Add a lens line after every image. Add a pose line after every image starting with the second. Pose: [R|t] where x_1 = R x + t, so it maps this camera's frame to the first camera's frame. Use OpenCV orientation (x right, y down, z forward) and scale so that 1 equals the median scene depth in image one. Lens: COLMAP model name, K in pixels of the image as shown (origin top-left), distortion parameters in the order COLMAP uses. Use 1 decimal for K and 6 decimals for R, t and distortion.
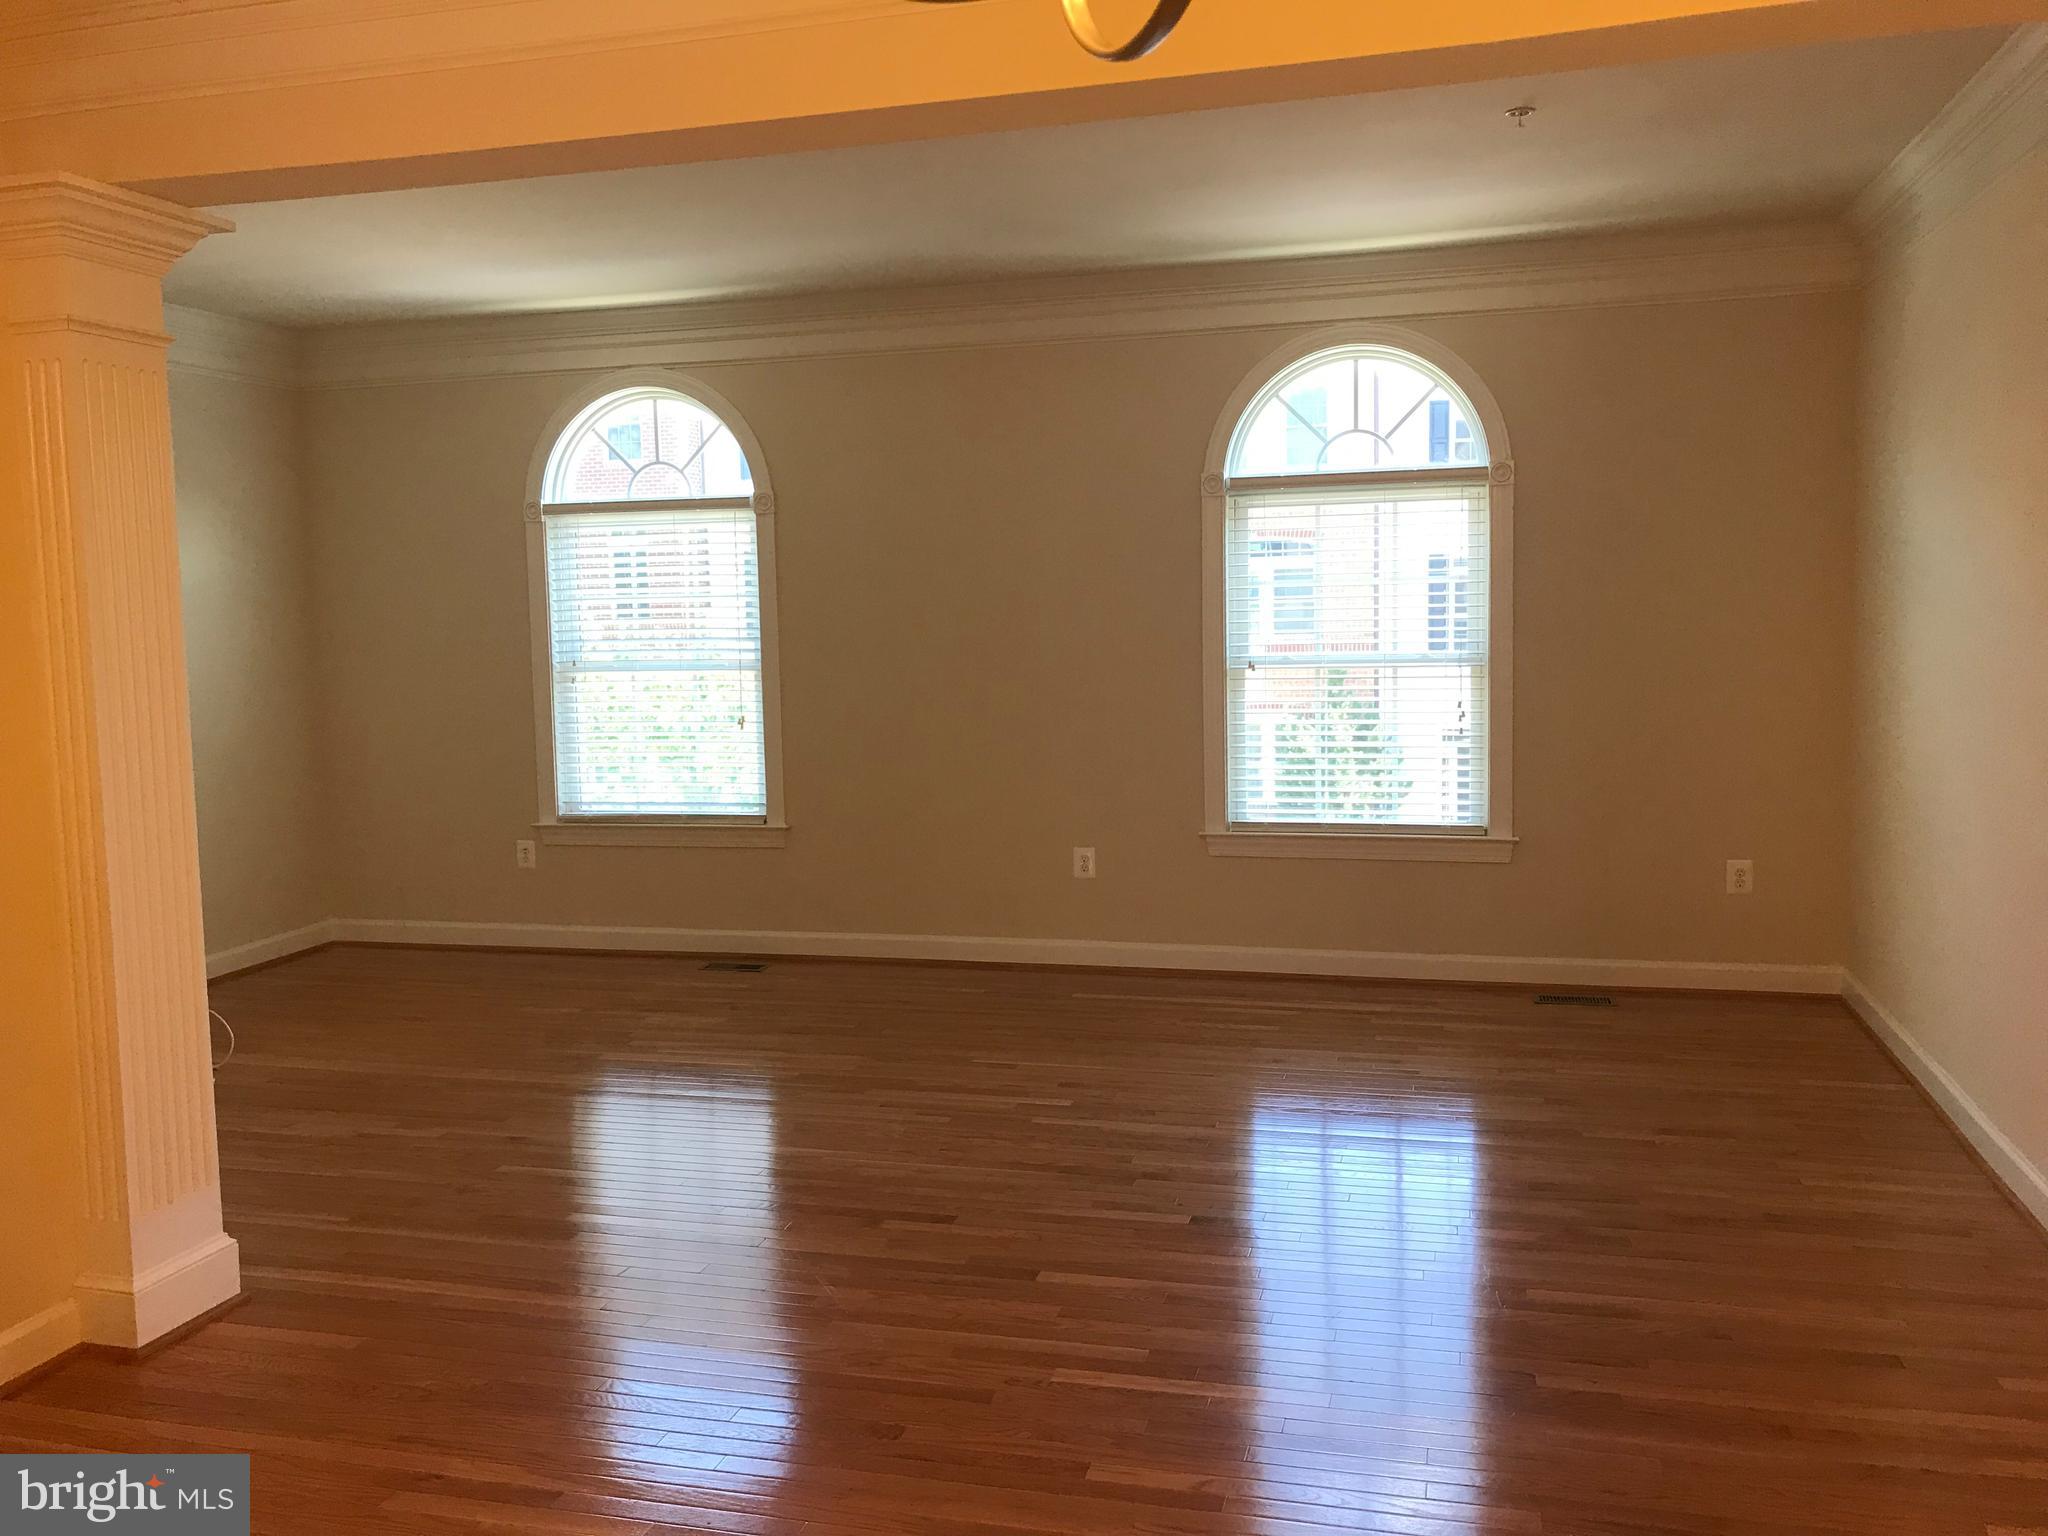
lens RADIAL K [[1691.4, 0, 1013.1], [0, 1691.4, 771.8], [0, 0, 1]] dist [0.046482, -0.055356]
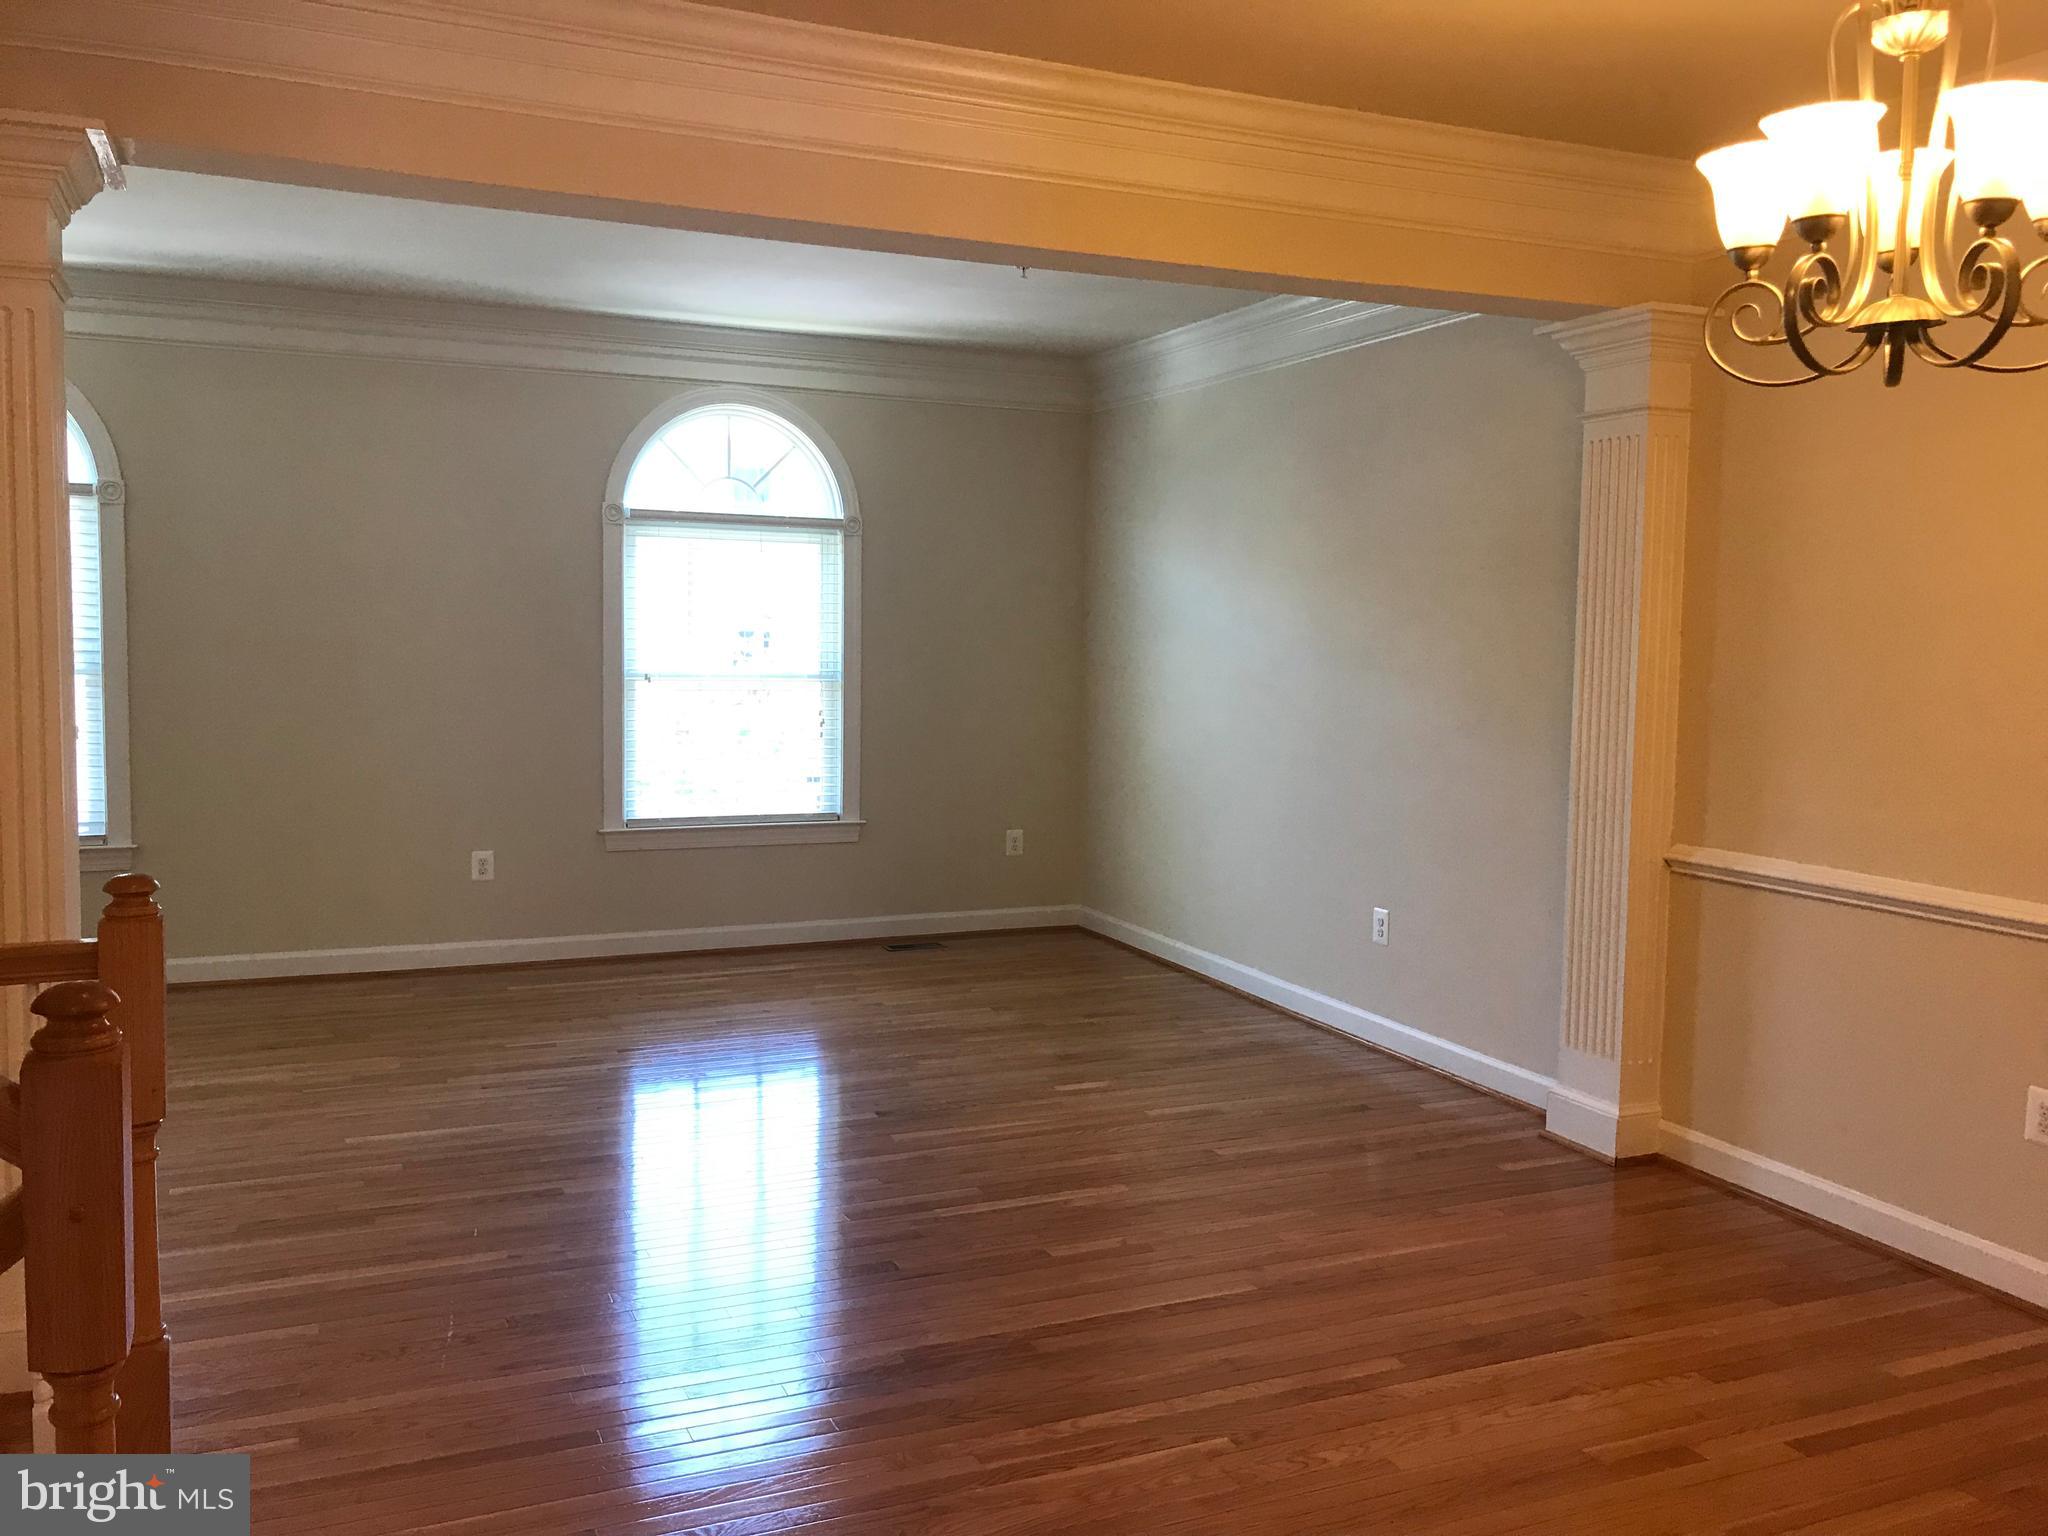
lens RADIAL K [[1691.4, 0, 1026.5], [0, 1691.4, 762.7], [0, 0, 1]] dist [0.046482, -0.055356]
pose [[0.773205, -0.015732, 0.633961, -0.385923], [0.032878, 0.999342, -0.015300, 0.019180], [-0.633303, 0.032673, 0.773214, -0.022157]]
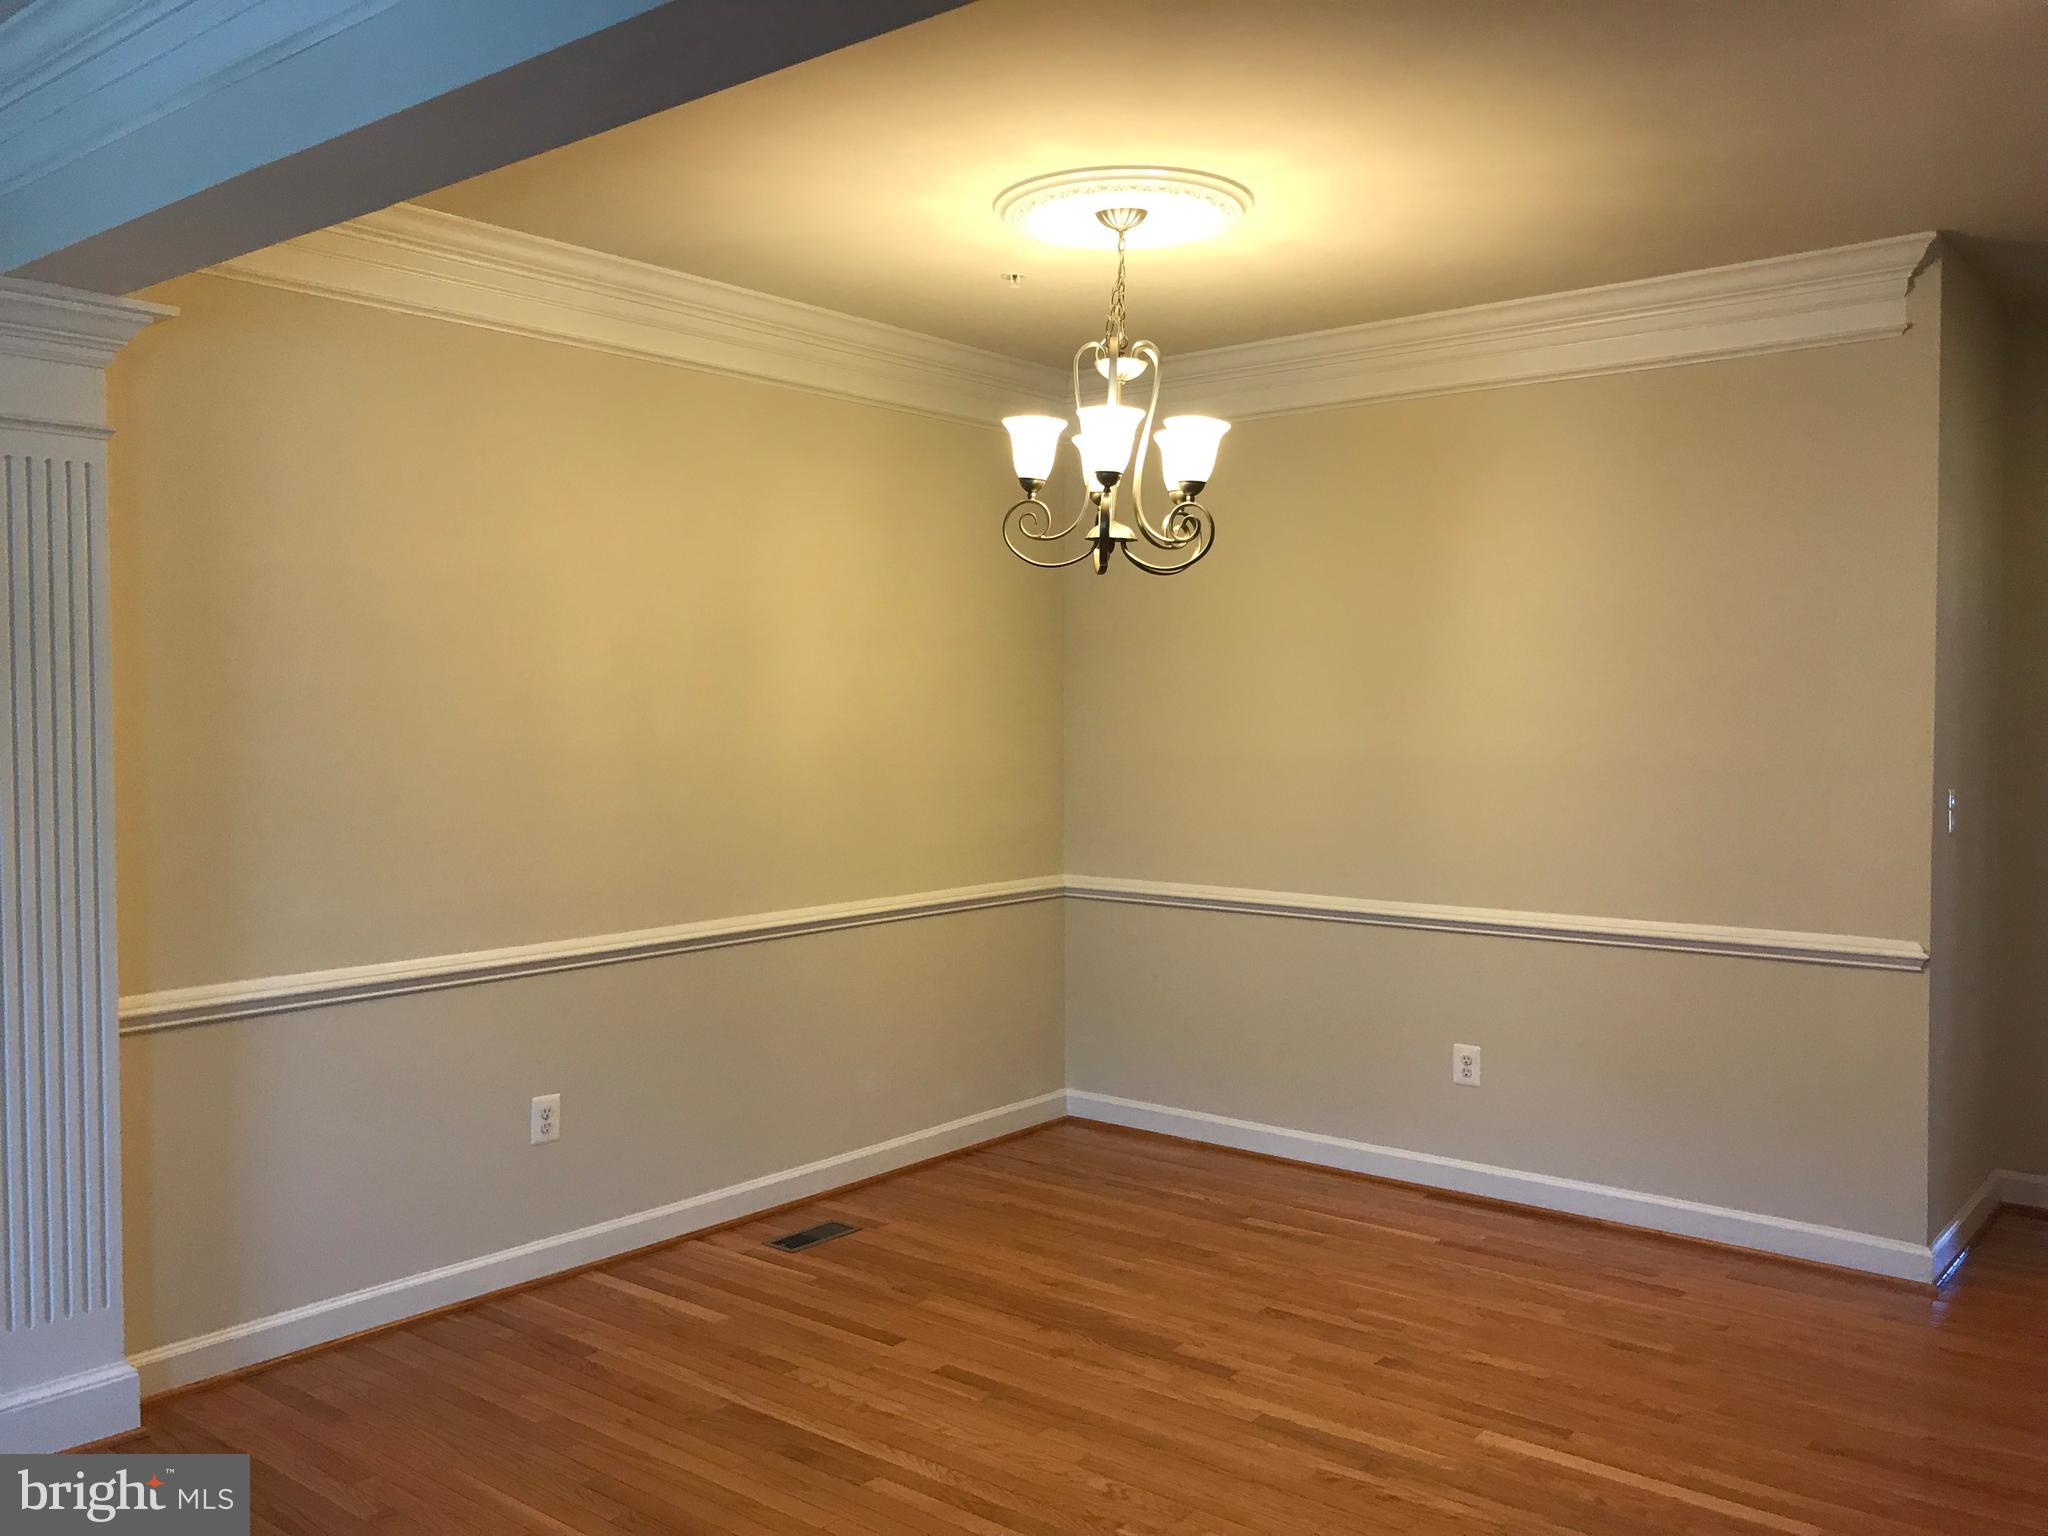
lens RADIAL K [[1691.4, 0, 1019.8], [0, 1691.4, 751.8], [0, 0, 1]] dist [0.046482, -0.055356]
pose [[-0.913763, 0.003118, 0.406237, -0.216008], [0.054886, 0.991750, 0.115845, -0.083623], [-0.402524, 0.128152, -0.906395, 0.771130]]
